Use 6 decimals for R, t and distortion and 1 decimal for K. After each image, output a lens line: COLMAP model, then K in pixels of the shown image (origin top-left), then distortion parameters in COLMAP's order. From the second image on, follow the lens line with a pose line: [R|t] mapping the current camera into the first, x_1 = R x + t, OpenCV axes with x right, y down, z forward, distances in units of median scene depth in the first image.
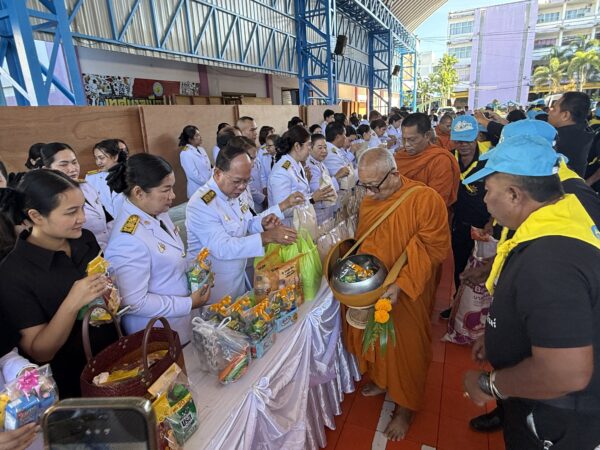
lens RADIAL K [[375.1, 0, 282.3], [0, 375.1, 223.0], [0, 0, 1]] dist [0.020400, -0.004273]
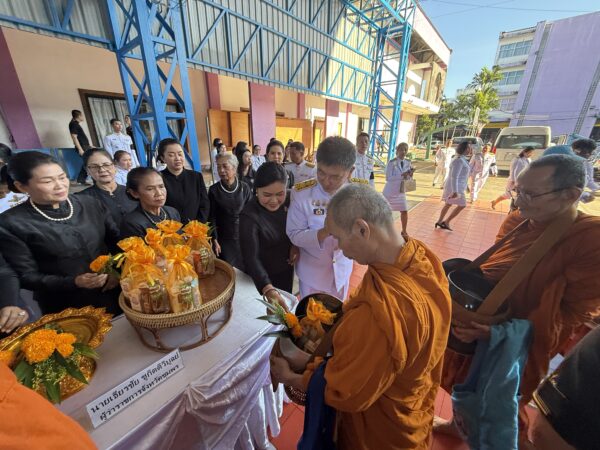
lens RADIAL K [[250.9, 0, 295.7], [0, 250.9, 228.5], [0, 0, 1]] dist [0.001650, 0.000539]
pose [[0.970631, 0.150250, -0.187884, 0.147603], [-0.133180, 0.985987, 0.100467, -0.090086], [0.200346, -0.072494, 0.977039, 0.289811]]
